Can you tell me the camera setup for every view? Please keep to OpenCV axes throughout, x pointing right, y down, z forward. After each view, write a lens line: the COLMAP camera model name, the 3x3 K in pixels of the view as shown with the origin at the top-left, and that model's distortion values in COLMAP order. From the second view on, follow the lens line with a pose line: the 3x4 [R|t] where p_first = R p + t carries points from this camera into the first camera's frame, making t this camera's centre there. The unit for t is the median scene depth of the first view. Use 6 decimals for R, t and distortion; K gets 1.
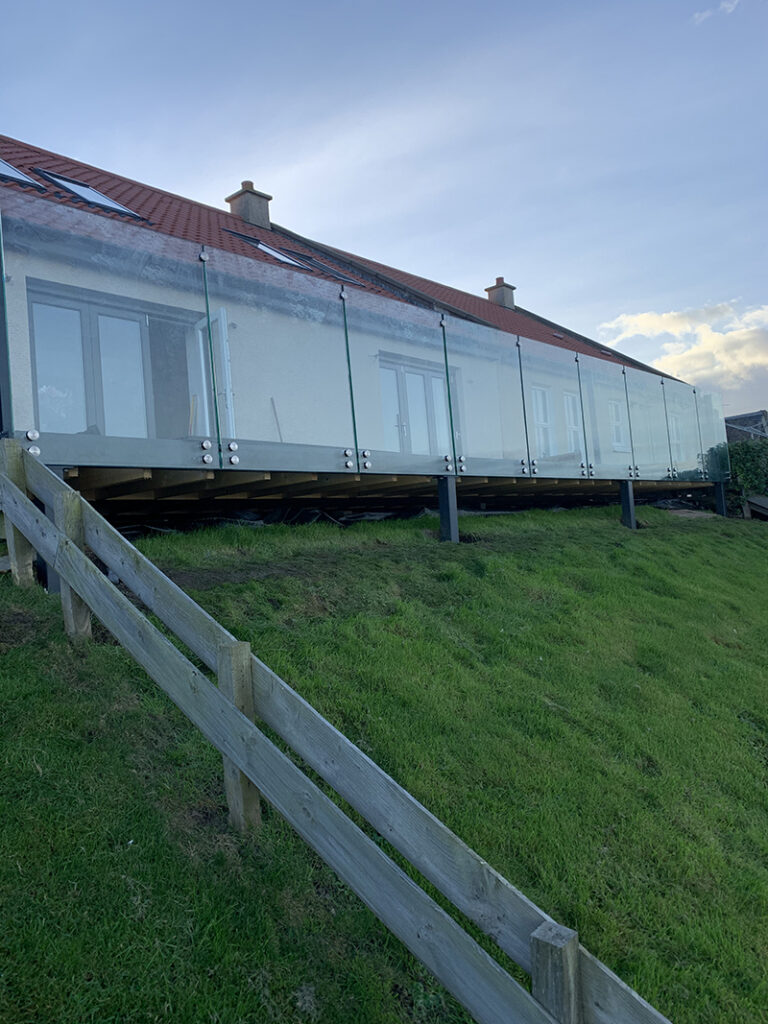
lens RADIAL K [[793.6, 0, 386.0], [0, 793.6, 511.8], [0, 0, 1]] dist [0.018648, -0.009953]
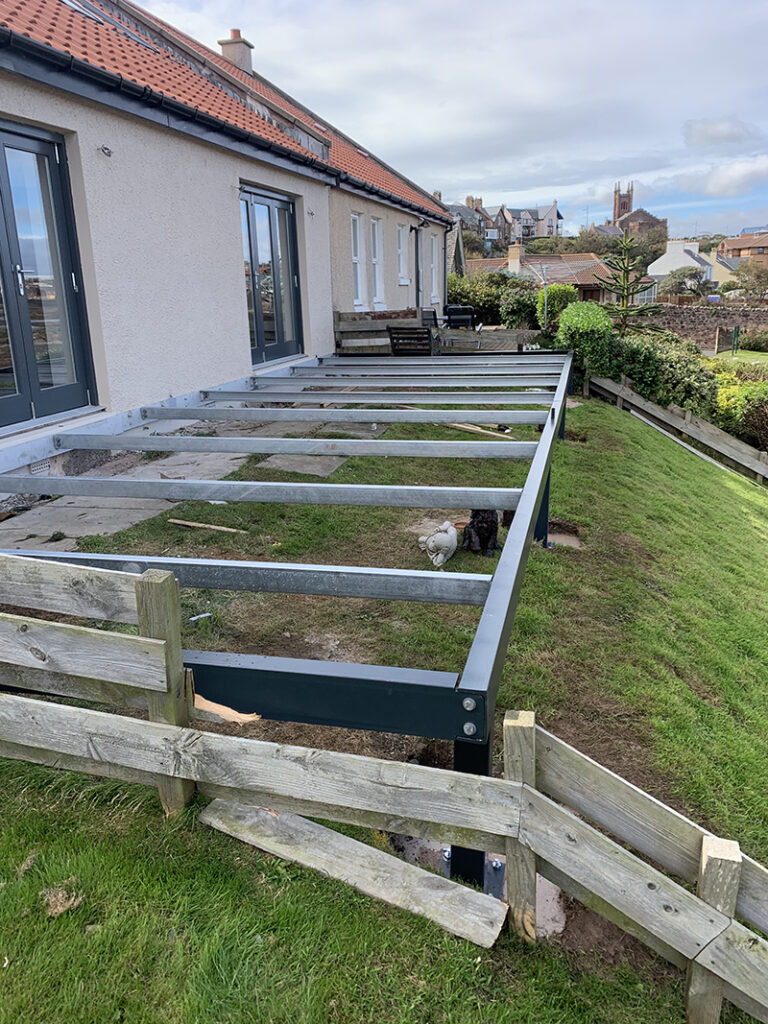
lens RADIAL K [[793.6, 0, 386.0], [0, 793.6, 511.8], [0, 0, 1]] dist [0.018648, -0.009953]
pose [[0.897166, -0.062113, 0.437305, -0.185638], [-0.068016, 0.958826, 0.275728, -0.088630], [-0.436426, -0.277117, 0.856002, 0.138851]]
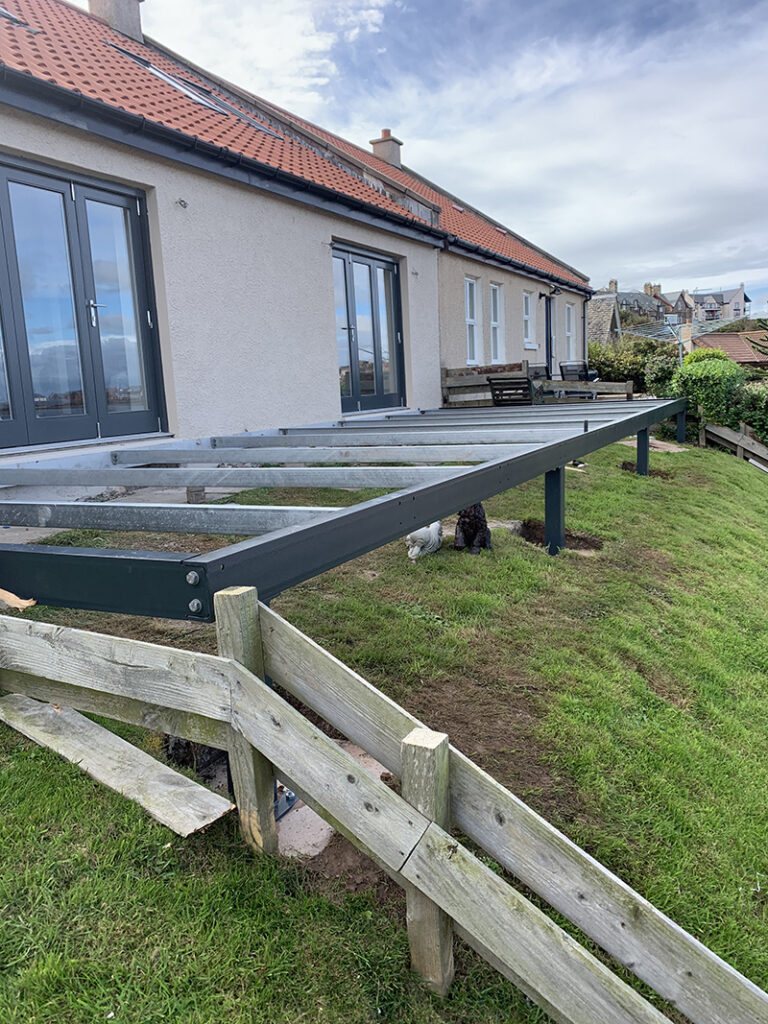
lens RADIAL K [[793.6, 0, 386.0], [0, 793.6, 511.8], [0, 0, 1]] dist [0.018648, -0.009953]
pose [[0.971874, -0.001707, 0.235497, -0.115393], [-0.041973, 0.982708, 0.180341, -0.056109], [-0.231732, -0.185153, 0.954997, 0.109840]]
